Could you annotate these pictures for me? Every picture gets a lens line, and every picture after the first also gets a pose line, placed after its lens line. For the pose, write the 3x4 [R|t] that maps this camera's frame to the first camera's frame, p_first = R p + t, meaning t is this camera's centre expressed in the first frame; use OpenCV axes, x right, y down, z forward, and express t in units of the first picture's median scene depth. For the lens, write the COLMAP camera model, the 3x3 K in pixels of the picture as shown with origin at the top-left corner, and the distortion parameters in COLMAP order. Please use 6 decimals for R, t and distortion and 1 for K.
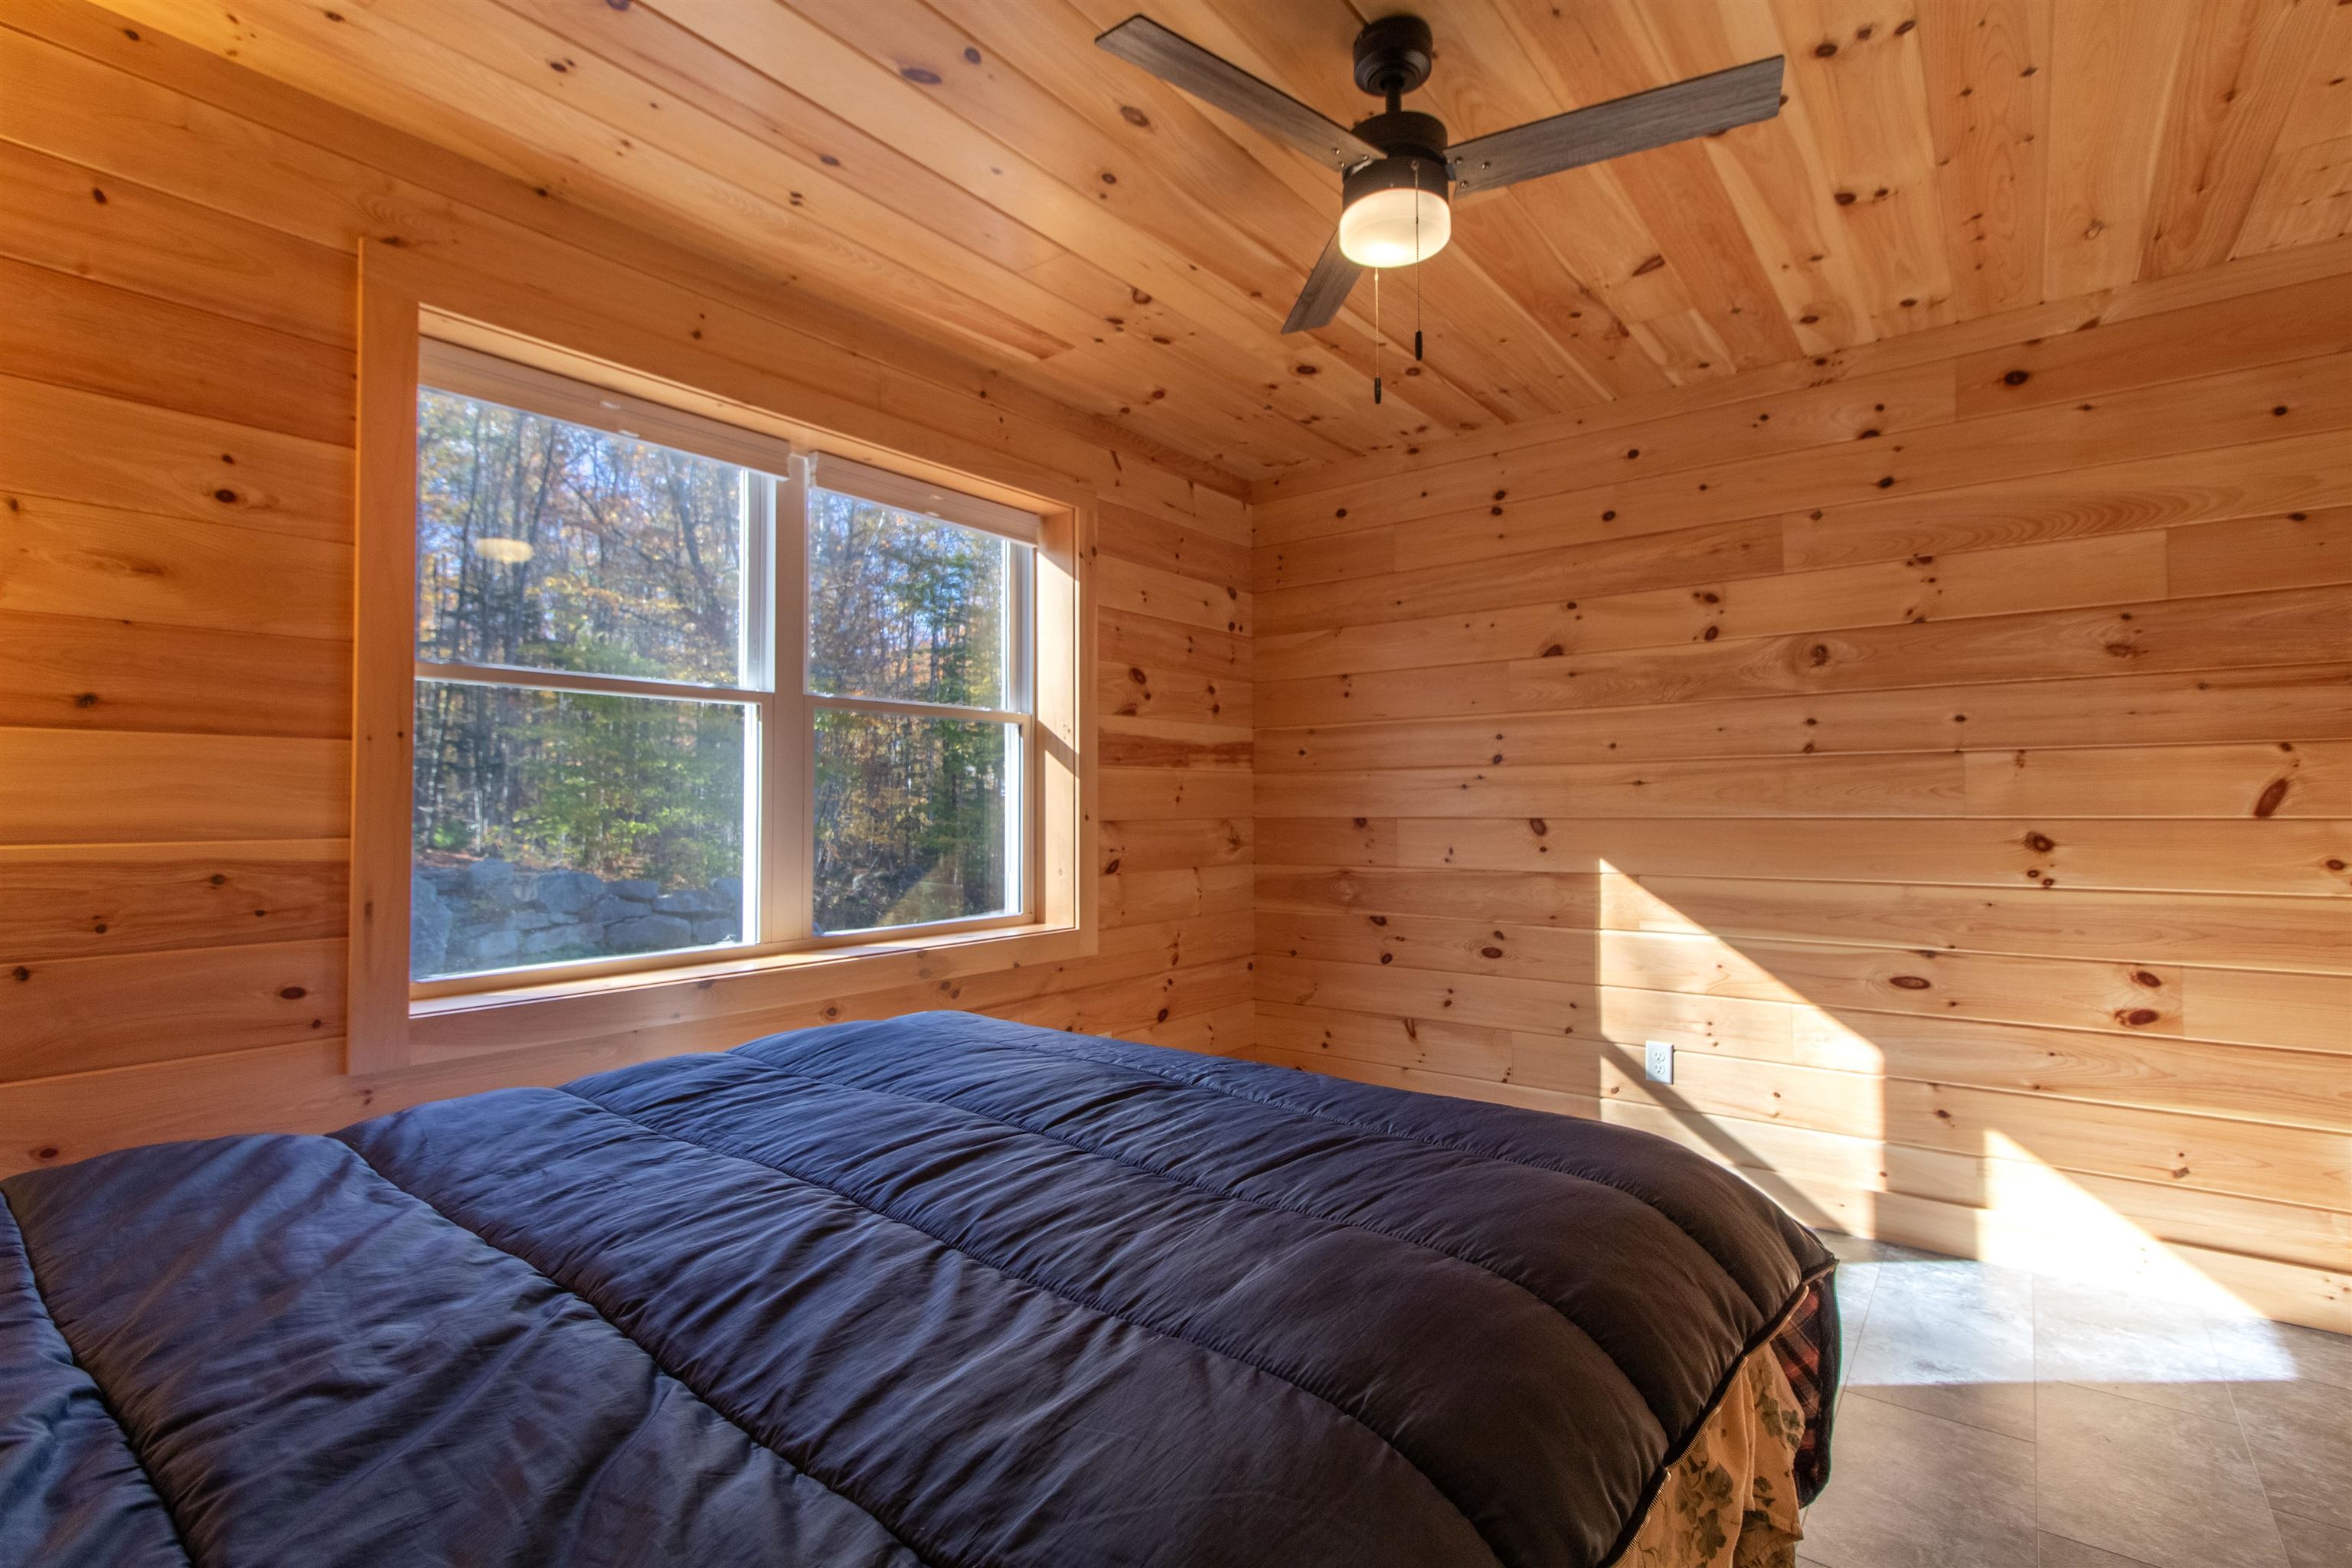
lens RADIAL K [[1107.3, 0, 1151.6], [0, 1107.3, 768.5], [0, 0, 1]] dist [0.003420, 0.000460]
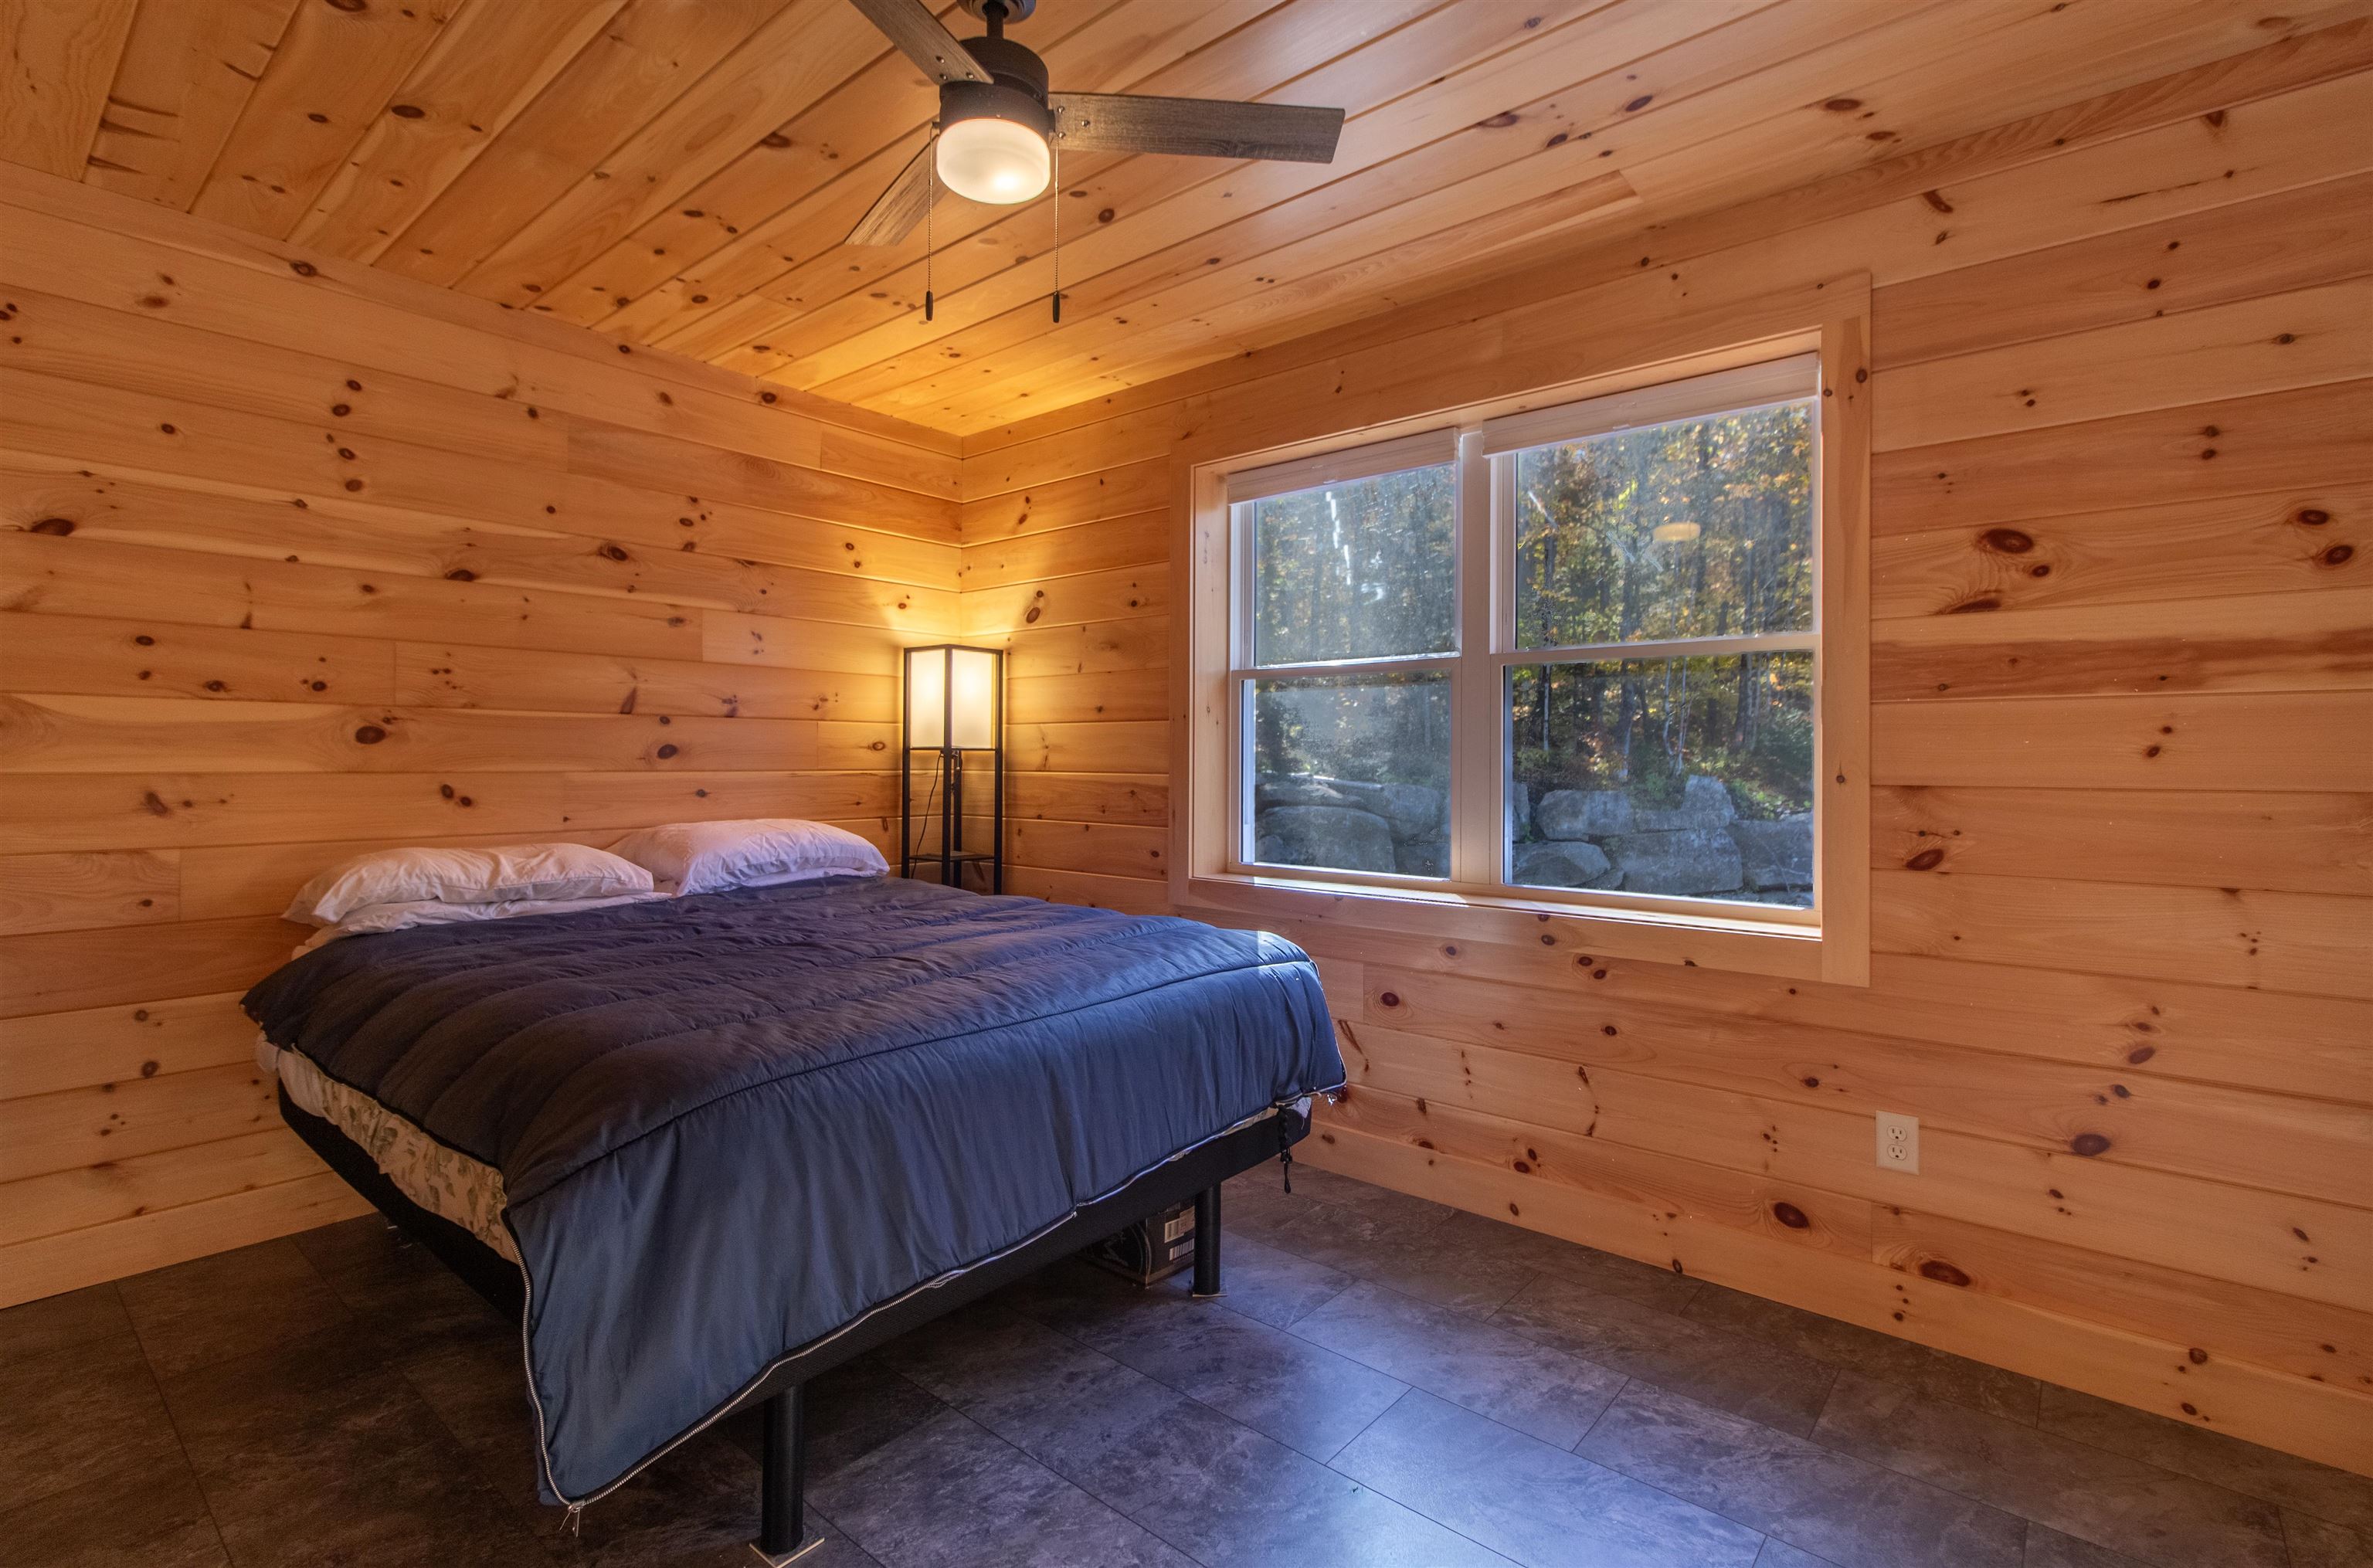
lens RADIAL K [[1105.5, 0, 1185.9], [0, 1105.5, 758.0], [0, 0, 1]] dist [0.002049, 0.000248]
pose [[-0.042791, -0.004651, -0.999073, 0.614847], [0.021726, 0.999748, -0.005585, 0.025949], [0.998848, -0.021945, -0.042679, 0.615344]]
